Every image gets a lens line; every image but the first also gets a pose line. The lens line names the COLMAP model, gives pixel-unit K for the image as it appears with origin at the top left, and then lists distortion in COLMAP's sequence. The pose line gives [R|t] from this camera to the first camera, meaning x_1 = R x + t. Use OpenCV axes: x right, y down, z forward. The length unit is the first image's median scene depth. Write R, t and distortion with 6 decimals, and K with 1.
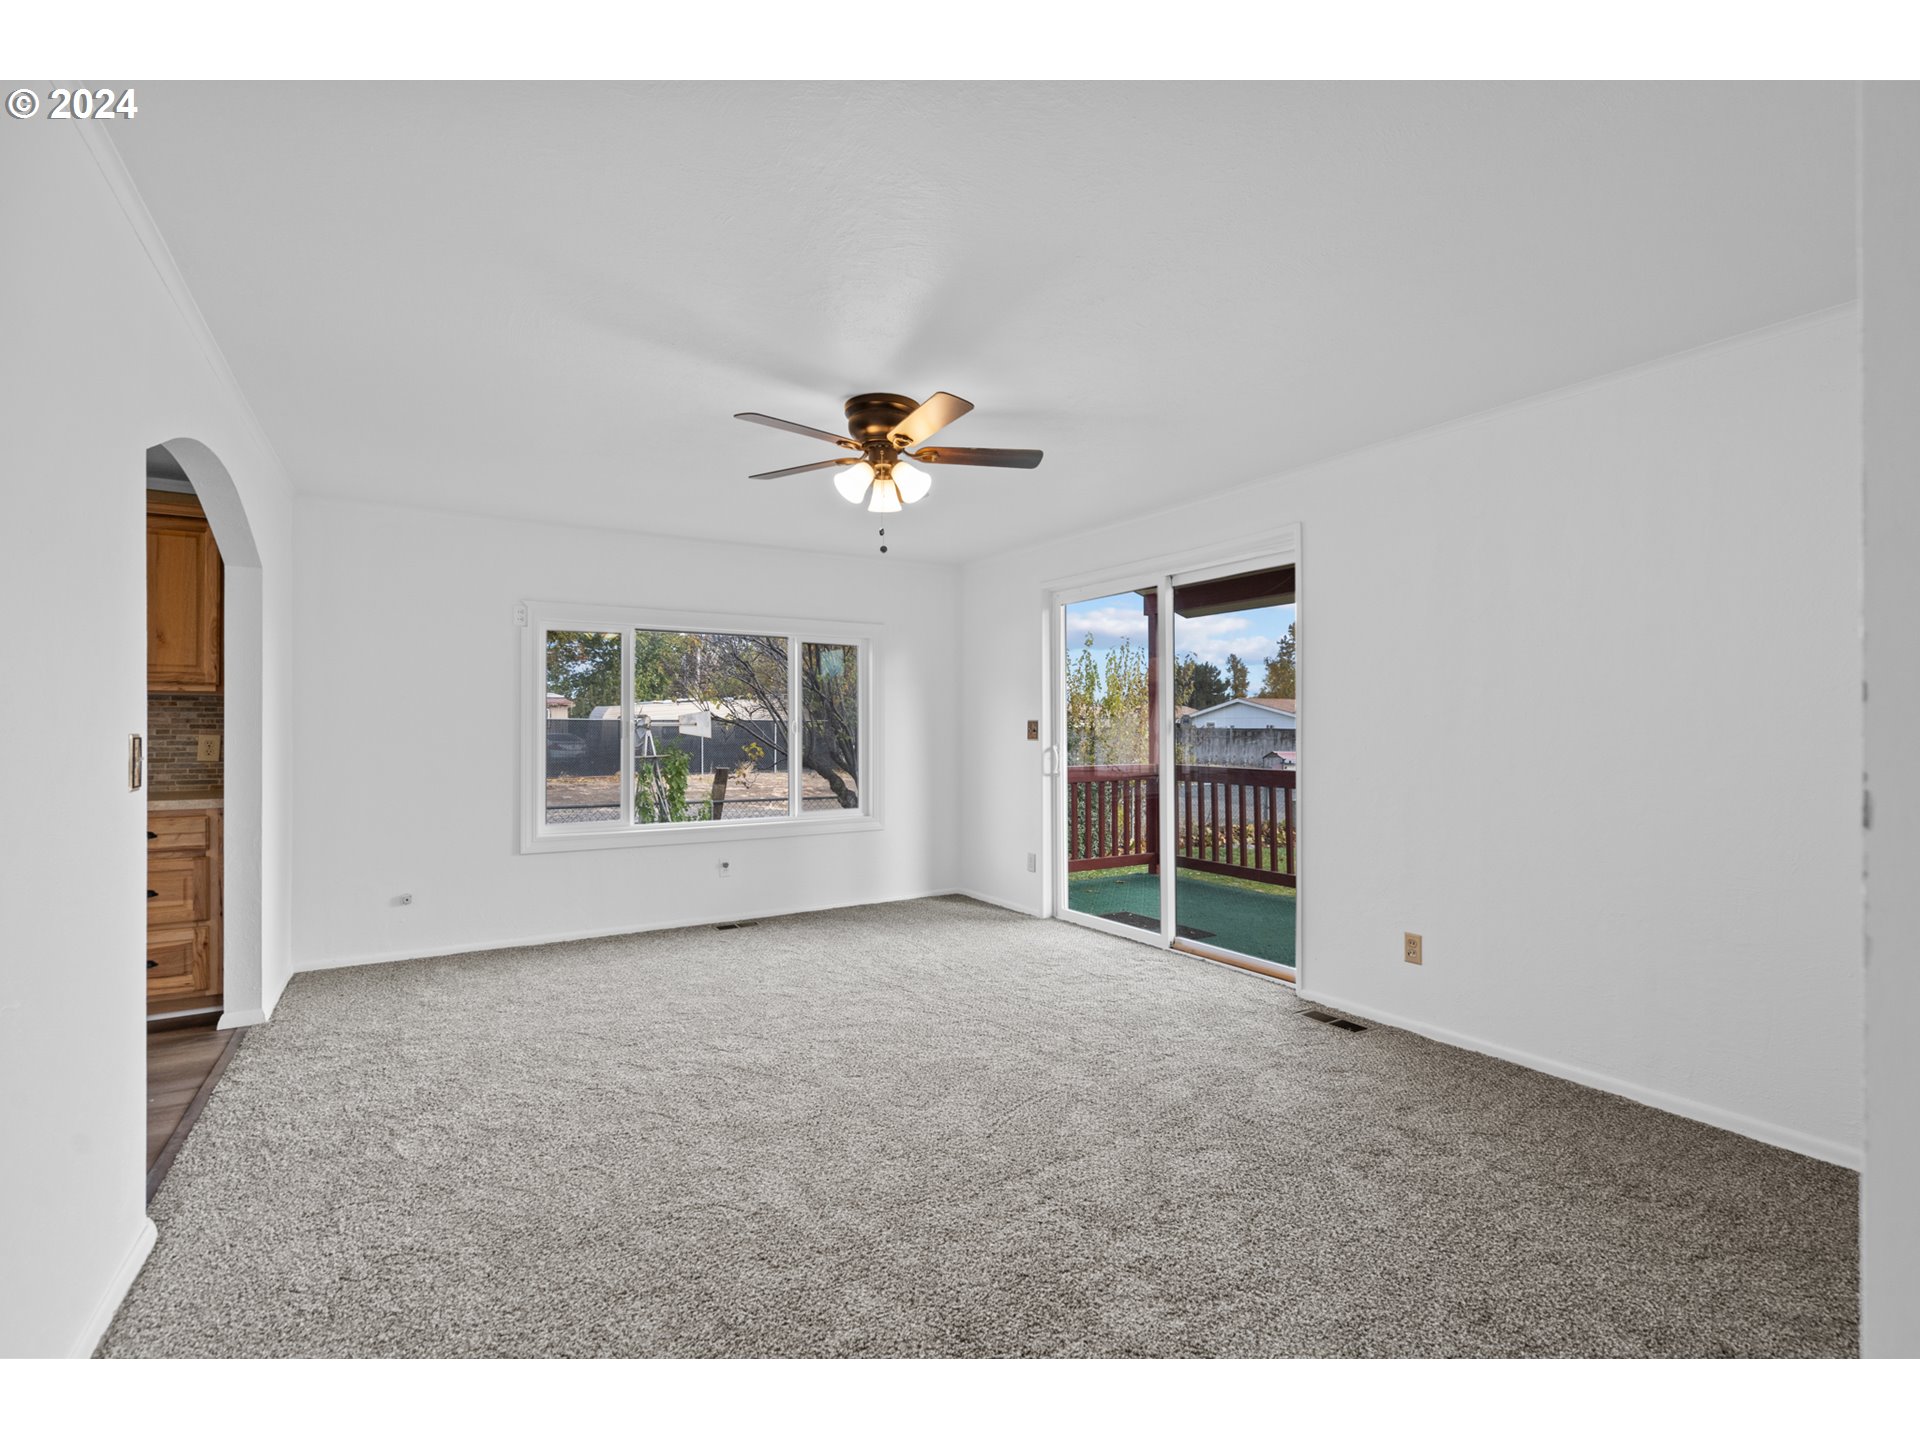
lens RADIAL K [[878.9, 0, 960.5], [0, 878.9, 719.1], [0, 0, 1]] dist [0.001713, -0.000010]
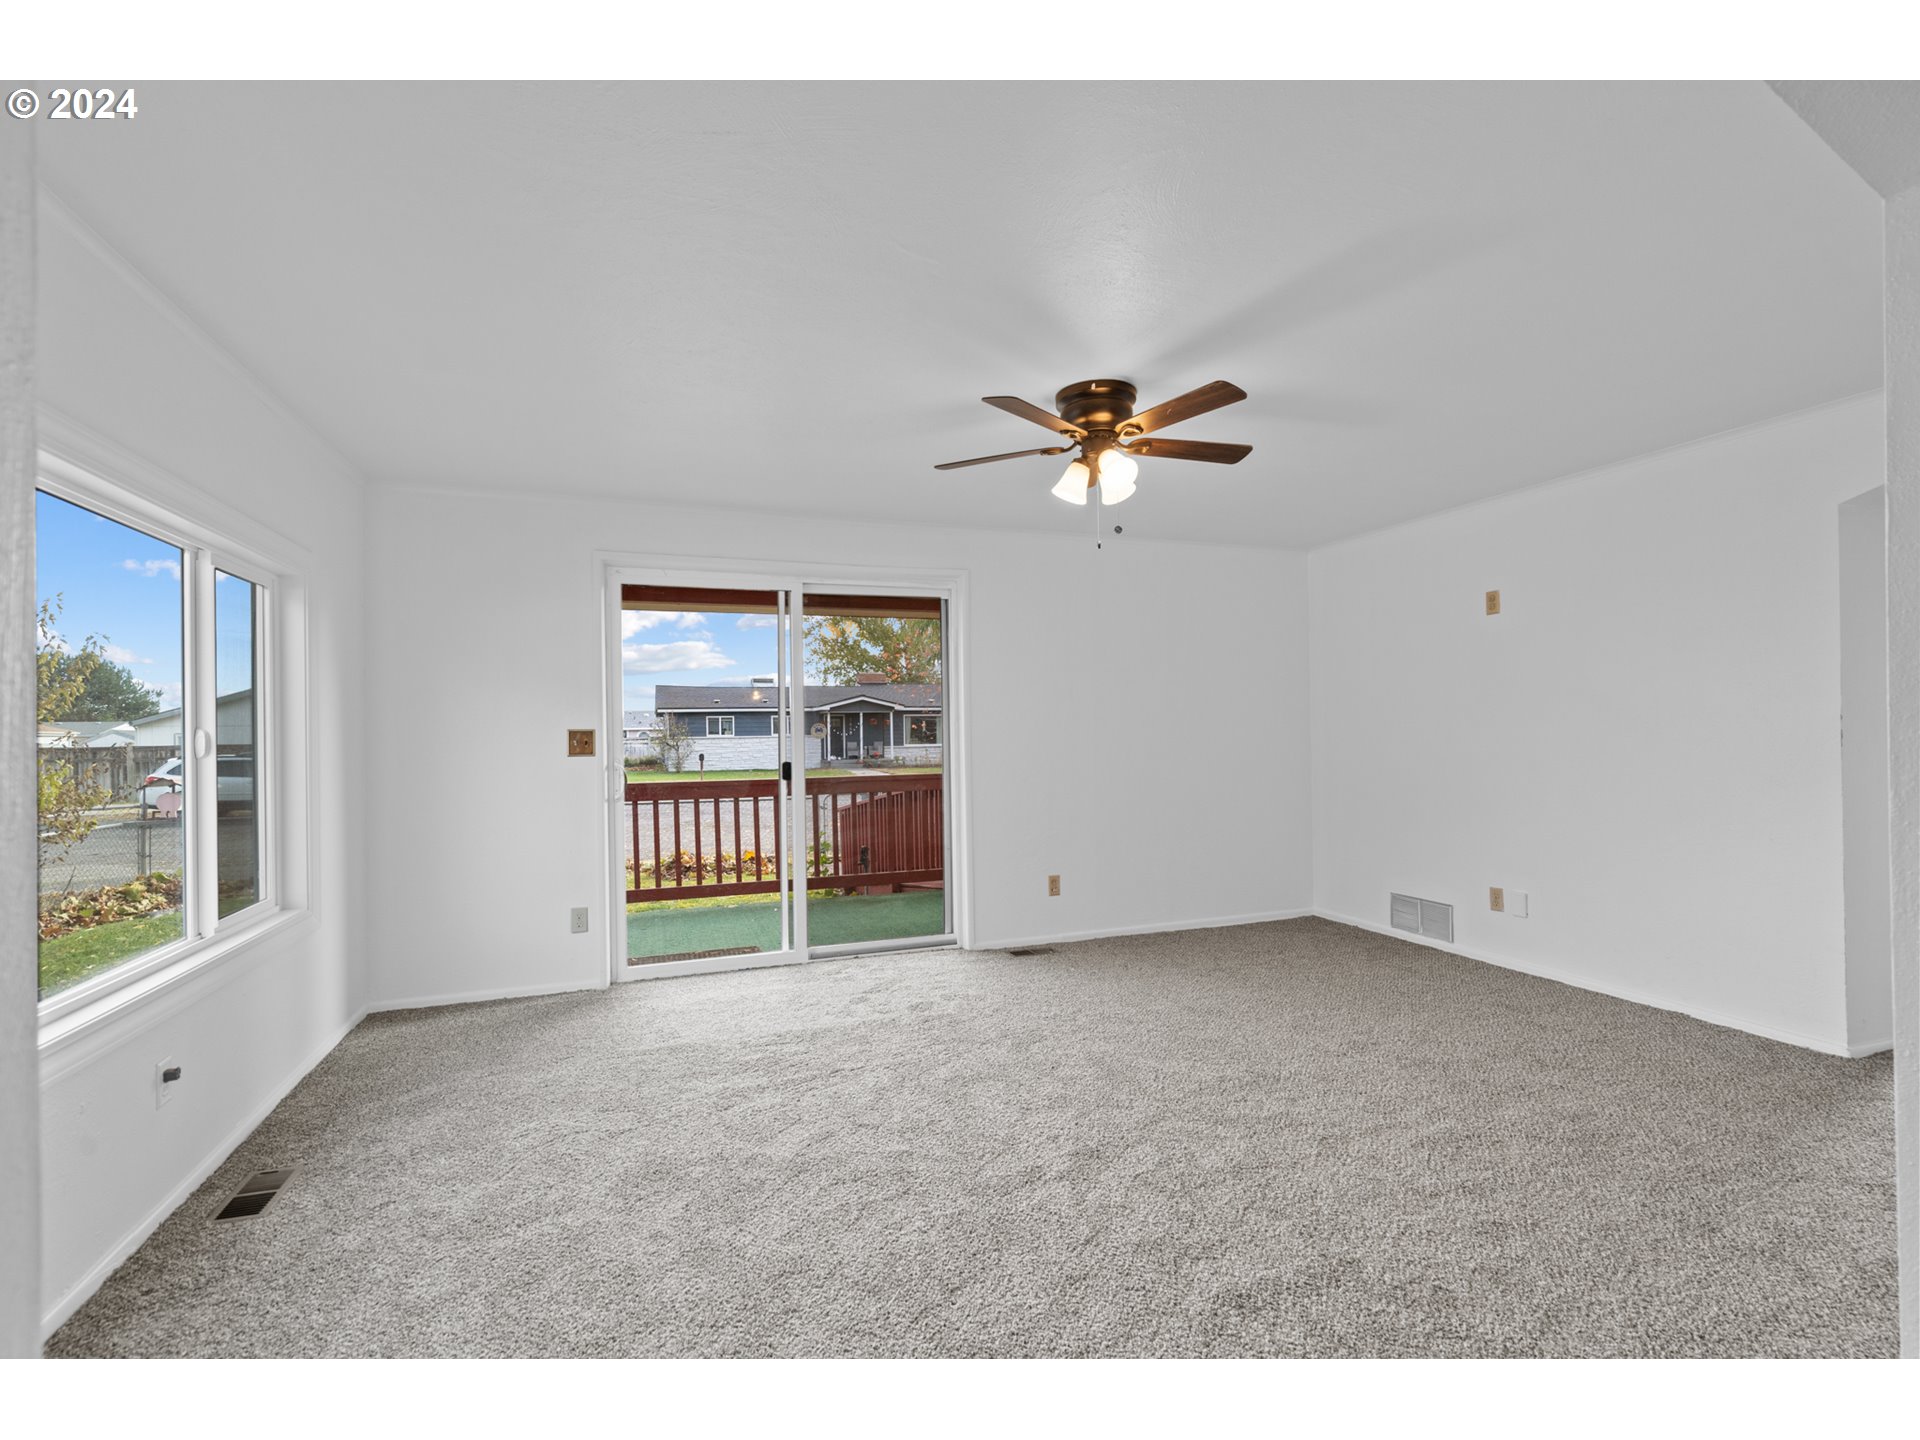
lens RADIAL K [[878.9, 0, 953.1], [0, 878.9, 731.4], [0, 0, 1]] dist [0.001713, -0.000010]
pose [[0.208415, 0.002196, 0.978038, -0.730257], [0.004437, 0.999985, -0.003191, 0.008314], [-0.978030, 0.005005, 0.208403, 0.669370]]
